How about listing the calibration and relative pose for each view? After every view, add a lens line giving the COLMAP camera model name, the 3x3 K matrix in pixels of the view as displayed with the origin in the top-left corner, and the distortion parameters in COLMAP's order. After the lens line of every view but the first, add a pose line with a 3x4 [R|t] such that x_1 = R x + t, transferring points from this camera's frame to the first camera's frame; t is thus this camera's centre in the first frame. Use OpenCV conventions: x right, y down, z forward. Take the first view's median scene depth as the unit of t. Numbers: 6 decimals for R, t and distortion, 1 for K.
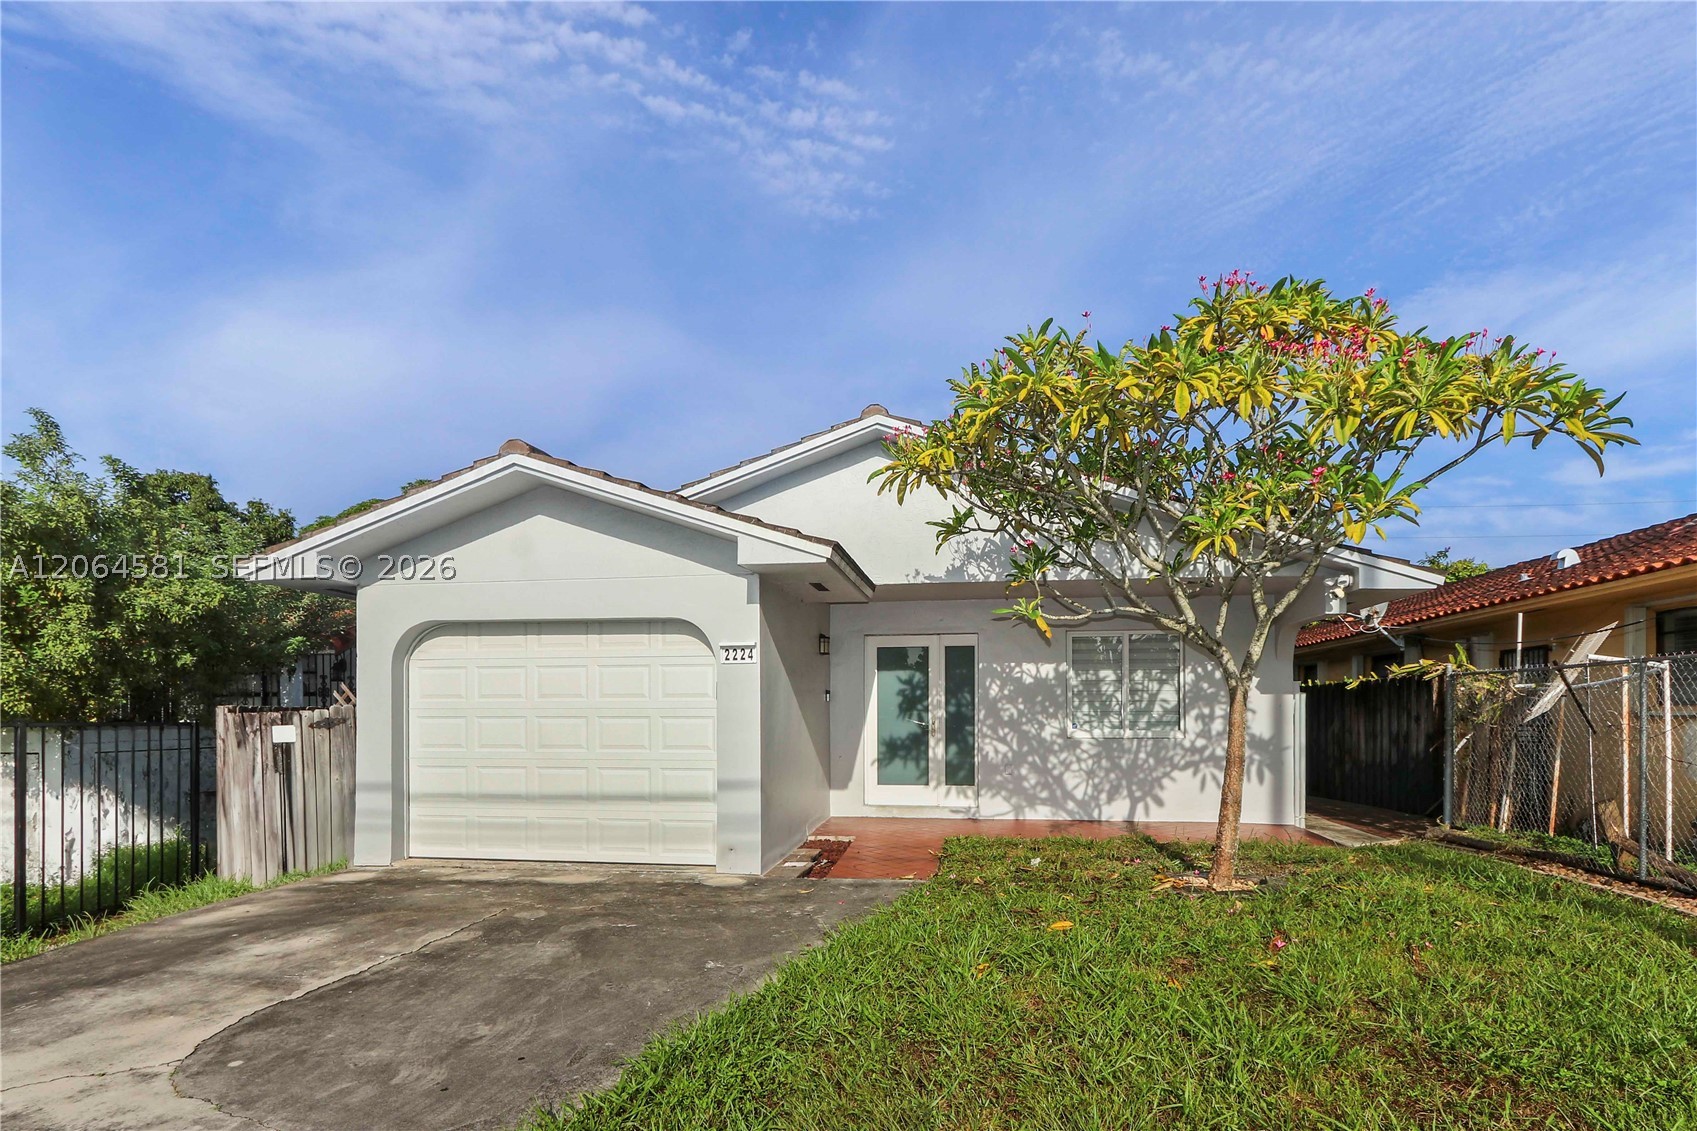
lens RADIAL K [[798.3, 0, 813.0], [0, 798.3, 545.5], [0, 0, 1]] dist [0.002249, 0.001661]
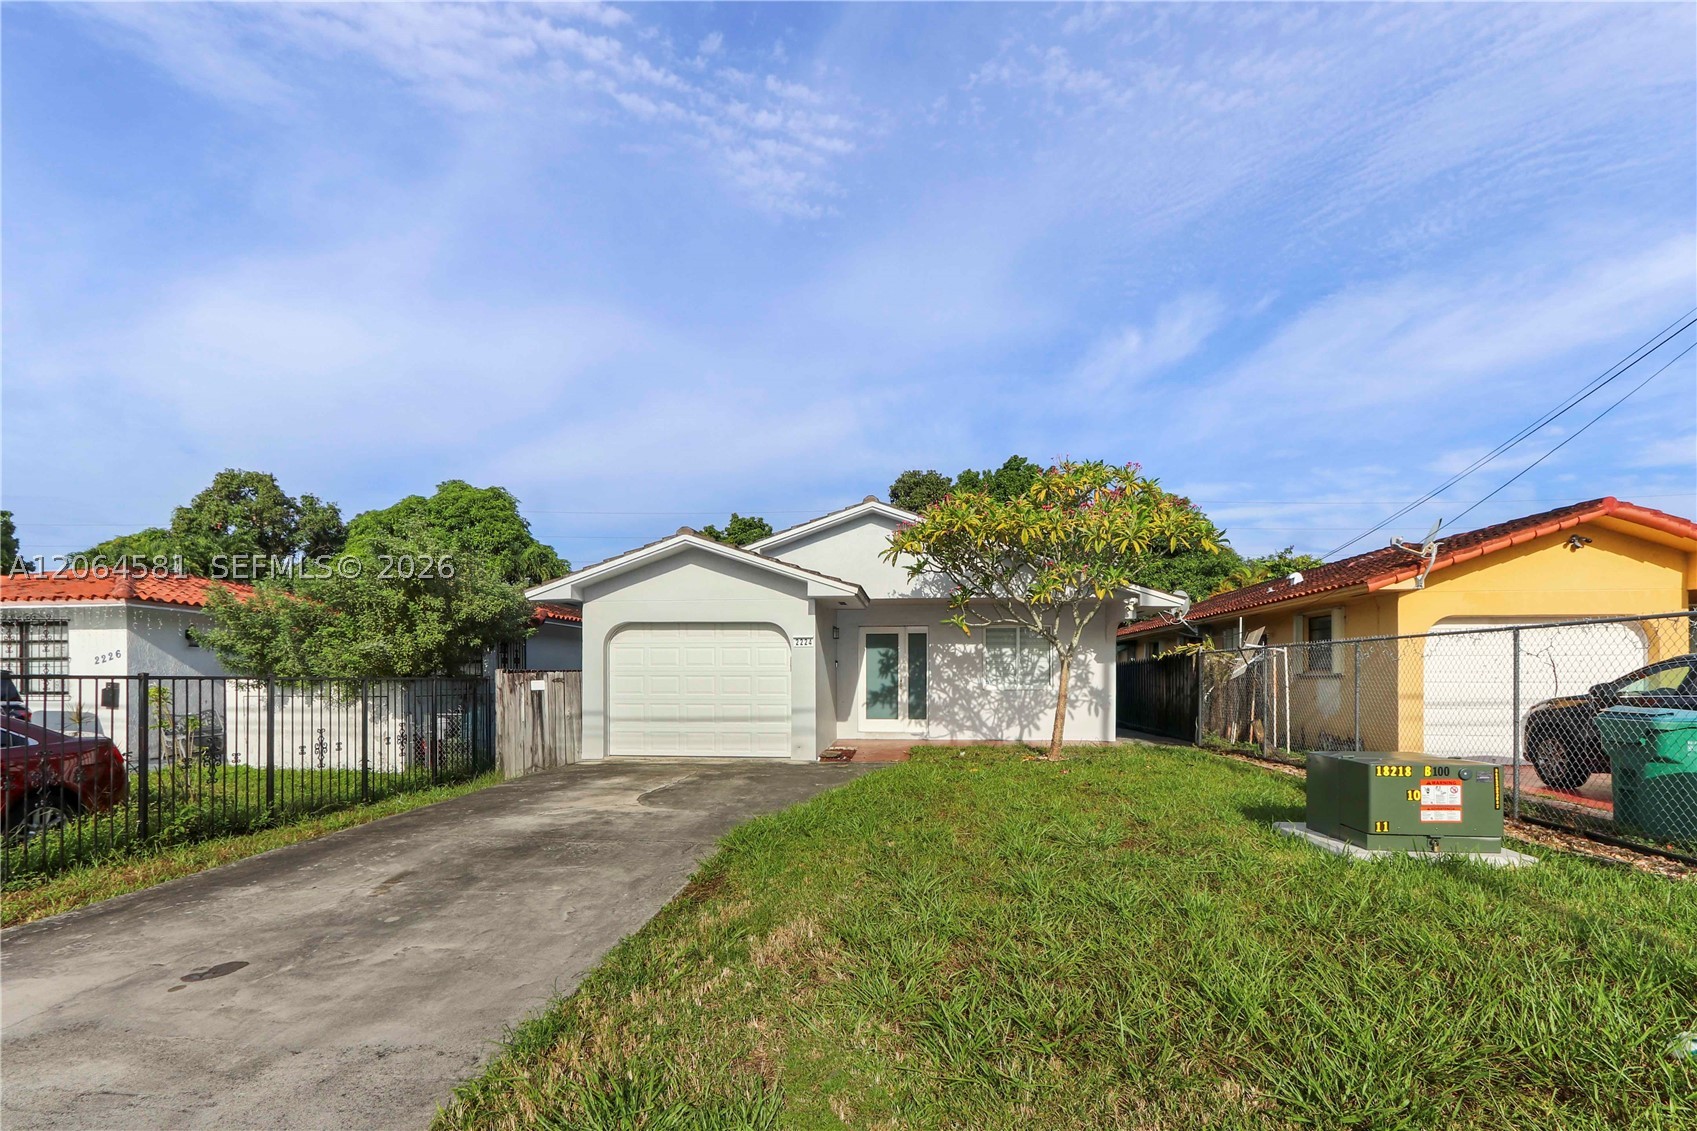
lens RADIAL K [[798.5, 0, 814.6], [0, 798.5, 569.4], [0, 0, 1]] dist [-0.001656, -0.000847]
pose [[0.997216, 0.011035, 0.073740, -0.025130], [-0.016456, 0.997173, 0.073316, -0.020744], [-0.072722, -0.074325, 0.994579, -0.102229]]
